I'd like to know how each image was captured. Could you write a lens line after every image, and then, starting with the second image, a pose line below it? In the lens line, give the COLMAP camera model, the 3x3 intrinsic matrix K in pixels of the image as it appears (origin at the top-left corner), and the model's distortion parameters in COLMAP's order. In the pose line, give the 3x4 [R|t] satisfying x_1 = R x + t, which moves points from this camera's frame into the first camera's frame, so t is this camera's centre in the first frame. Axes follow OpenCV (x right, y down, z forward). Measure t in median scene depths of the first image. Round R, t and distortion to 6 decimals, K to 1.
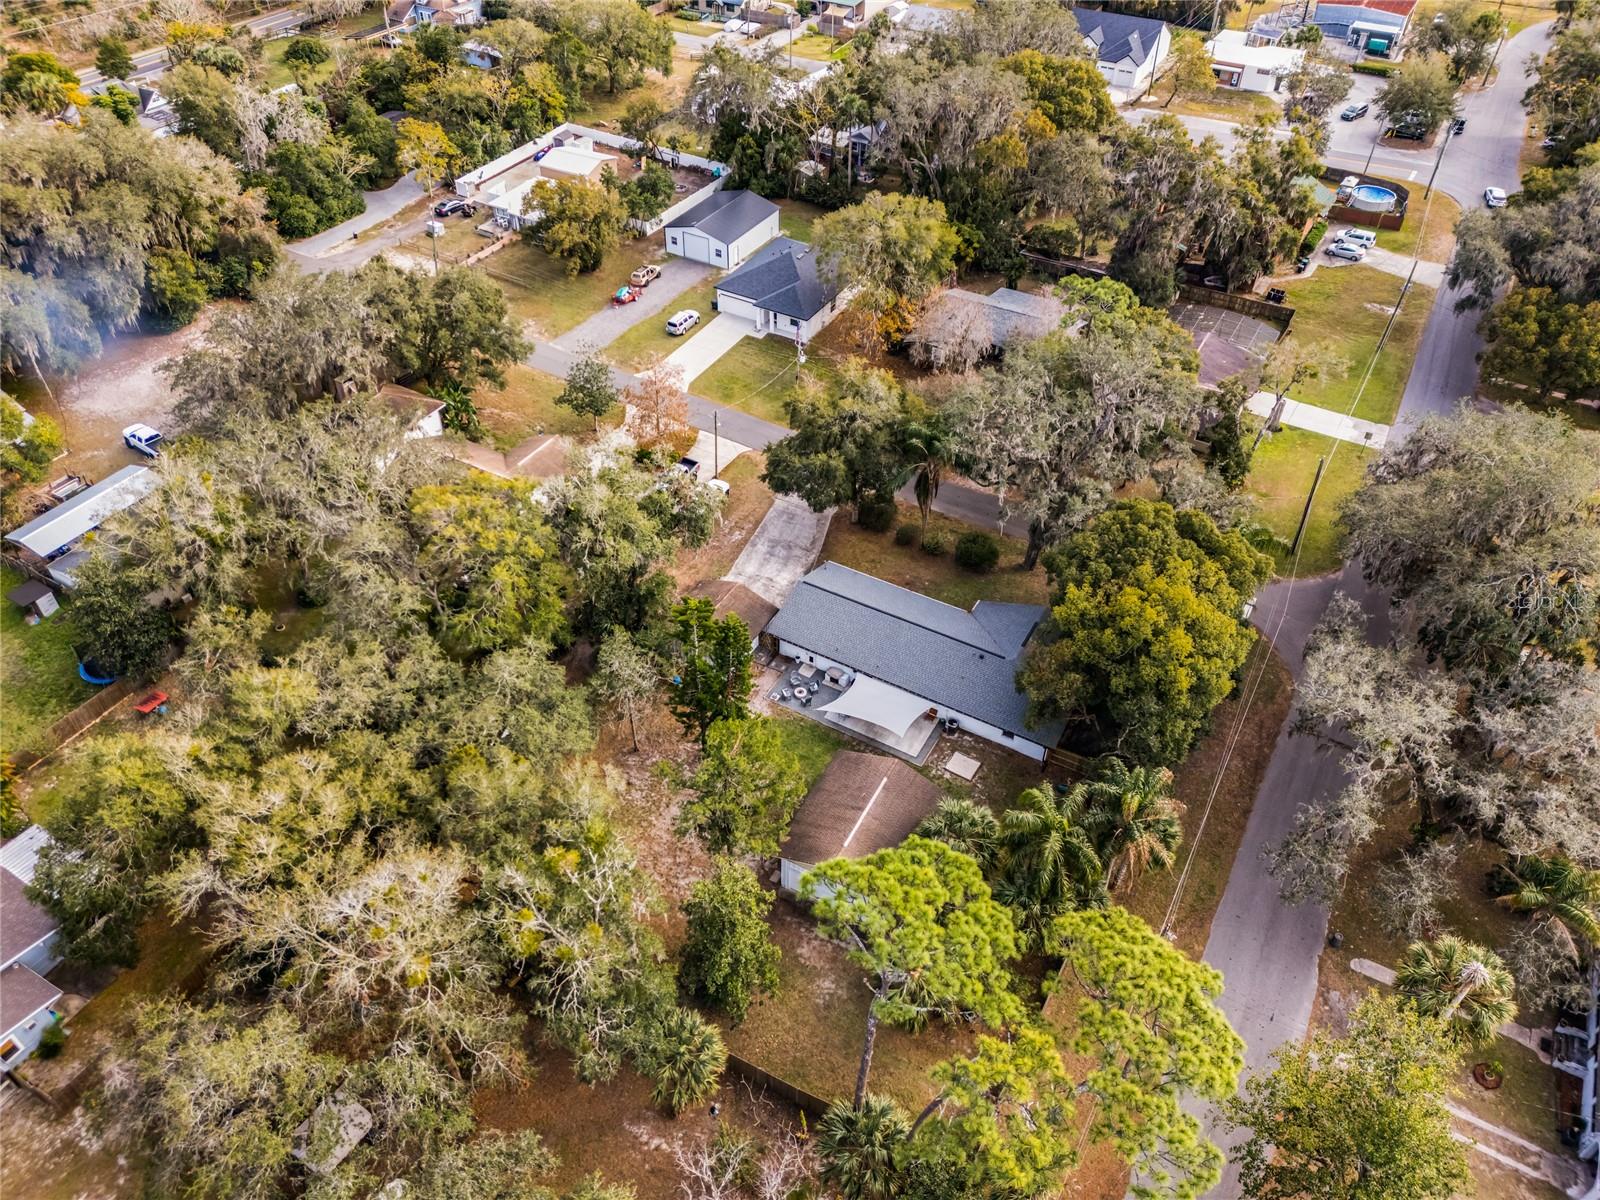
lens RADIAL K [[1164.2, 0, 799.1], [0, 1164.2, 595.5], [0, 0, 1]] dist [0.084618, -0.086717]
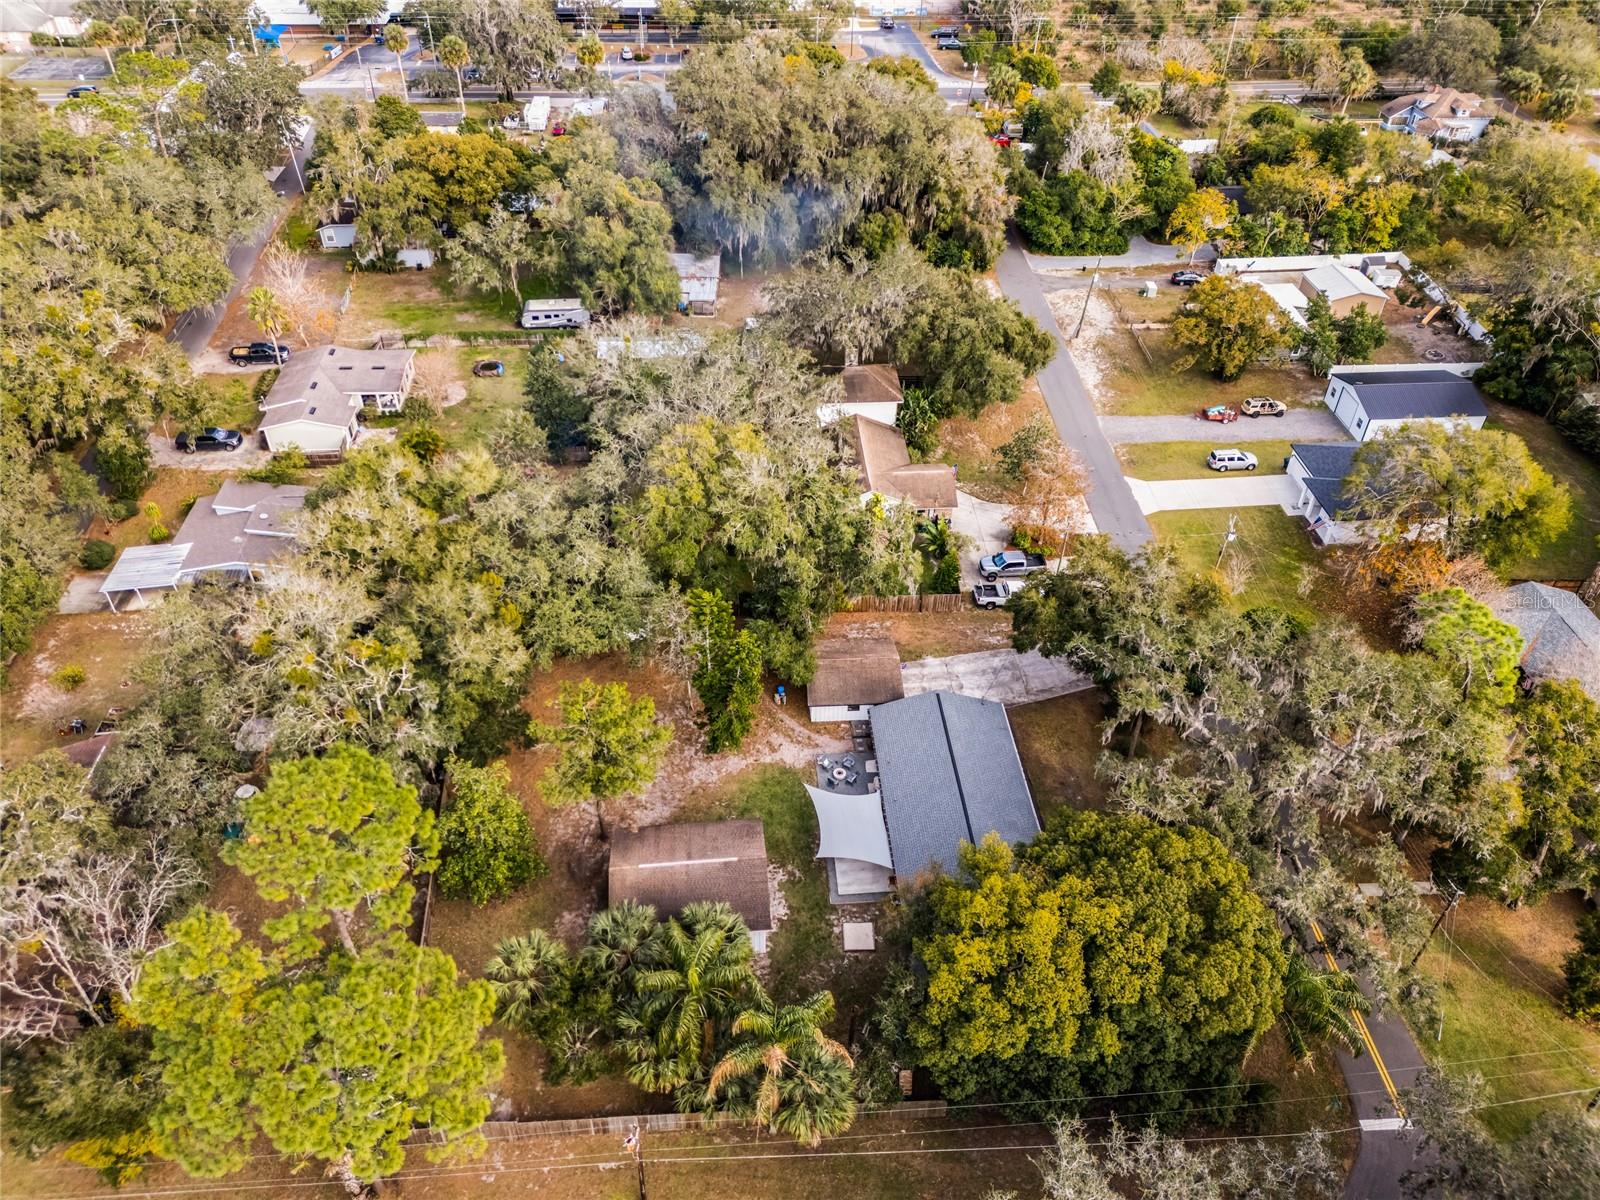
lens RADIAL K [[1164.2, 0, 799.1], [0, 1164.2, 595.5], [0, 0, 1]] dist [0.084618, -0.086717]
pose [[0.552243, 0.524542, -0.647984, 0.320852], [-0.555446, 0.811117, 0.183220, -0.117217], [0.621697, 0.258738, 0.739288, 0.135438]]
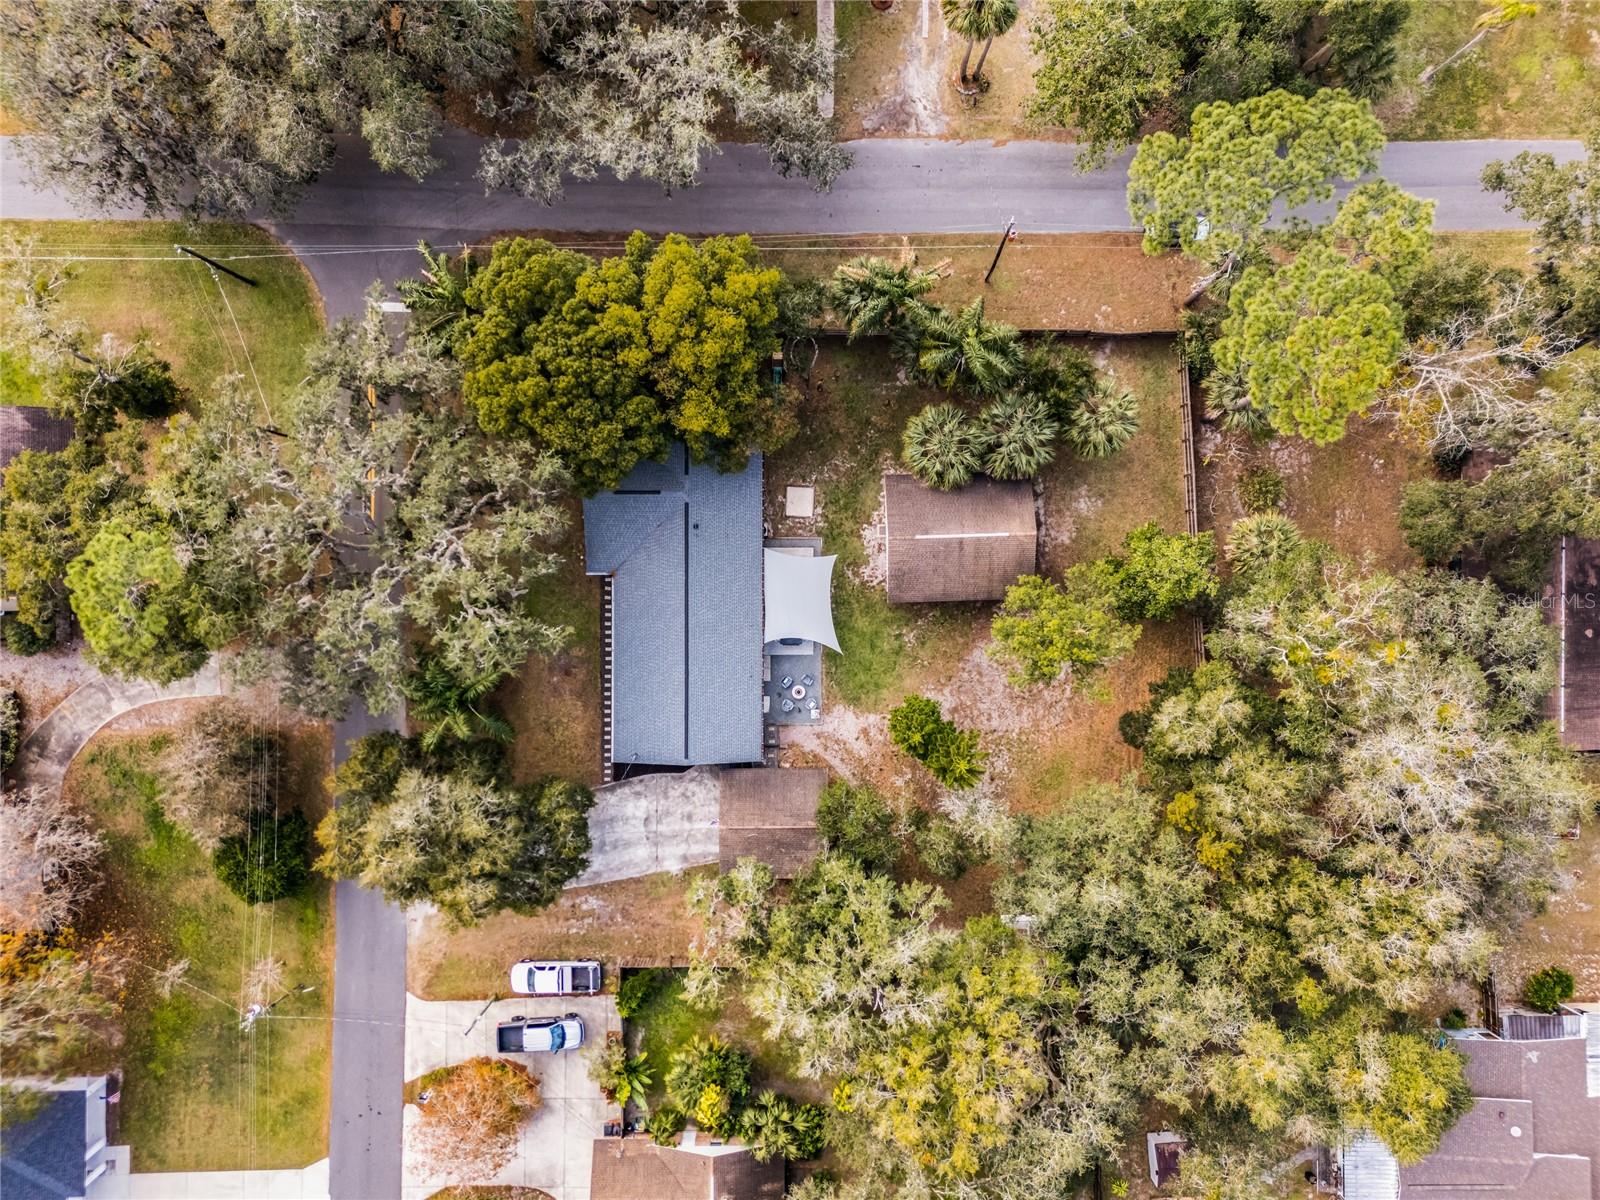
lens RADIAL K [[1164.2, 0, 799.1], [0, 1164.2, 595.5], [0, 0, 1]] dist [0.084618, -0.086717]
pose [[-0.497228, -0.867135, -0.029018, 0.054358], [0.553606, -0.342843, 0.758933, -0.355334], [-0.668046, 0.361298, 0.650522, 0.224692]]
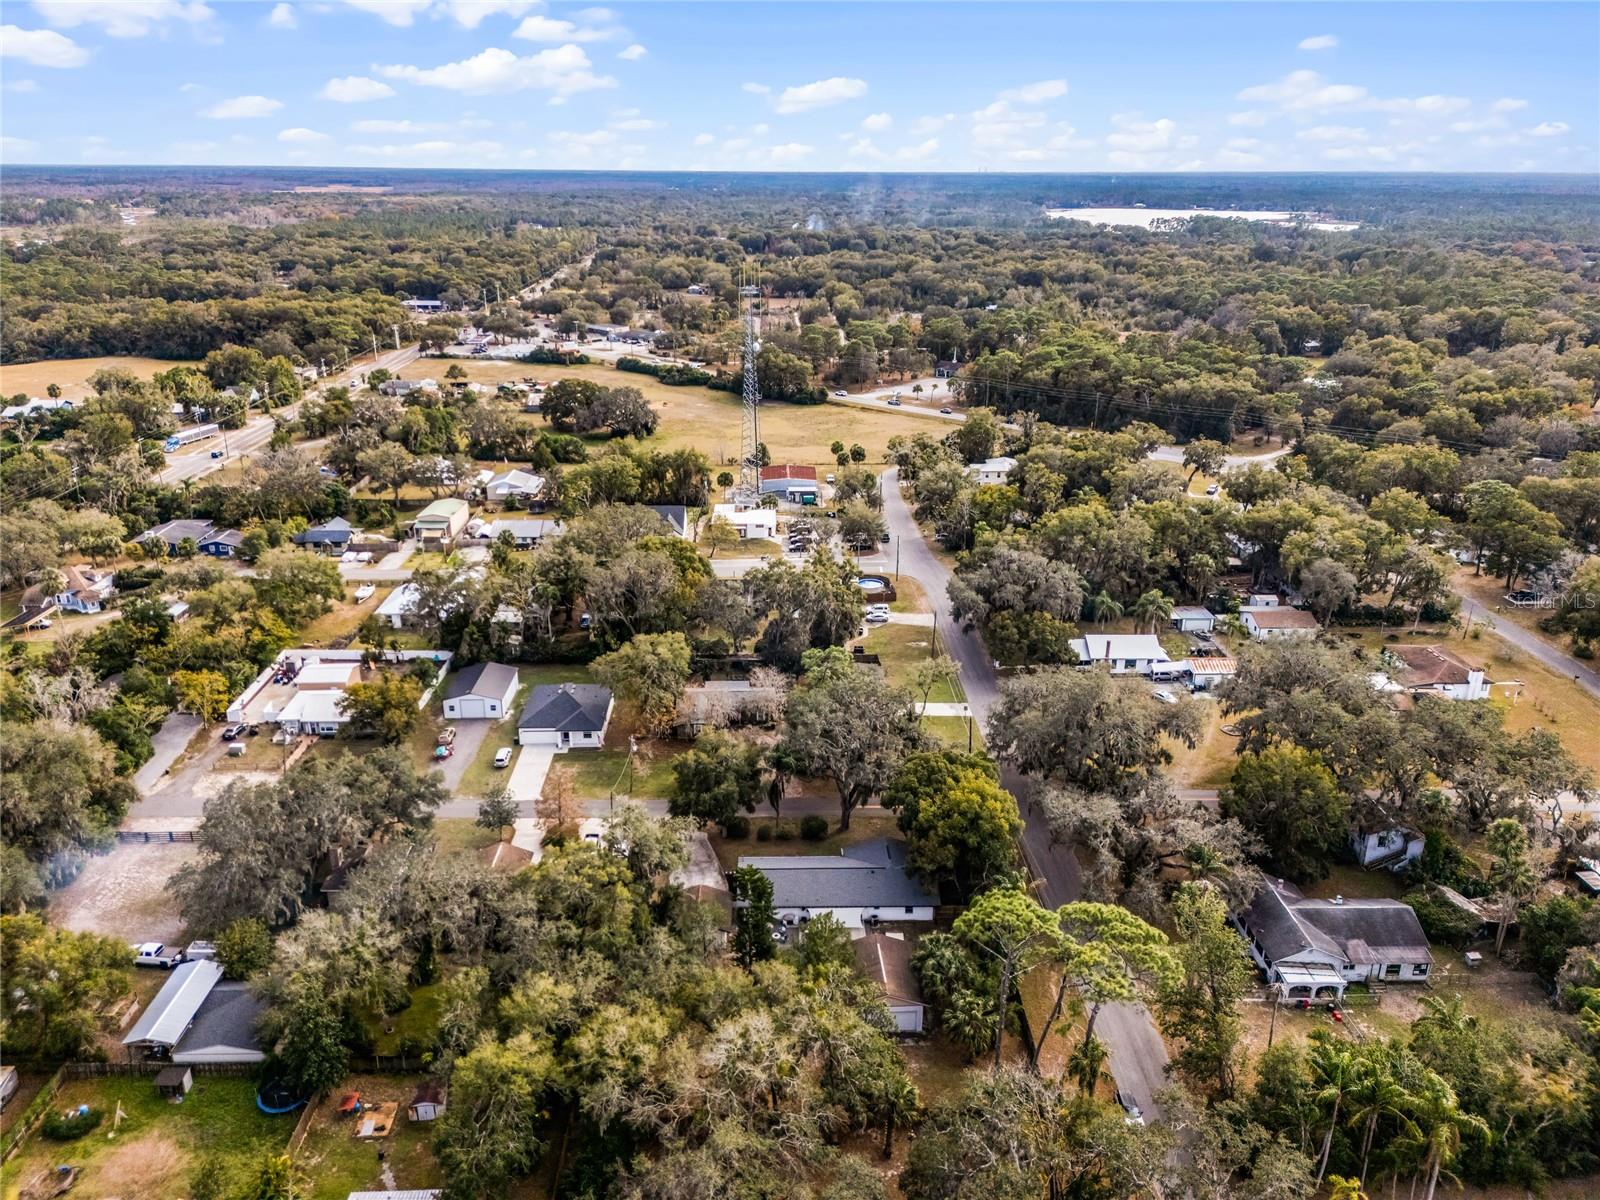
lens RADIAL K [[1158.0, 0, 798.5], [0, 1158.0, 598.1], [0, 0, 1]] dist [0.120181, -0.183222]
pose [[0.856326, -0.185770, 0.481866, -0.370741], [0.346125, 0.898934, -0.268541, 0.064217], [-0.383279, 0.396745, 0.834081, -0.259071]]
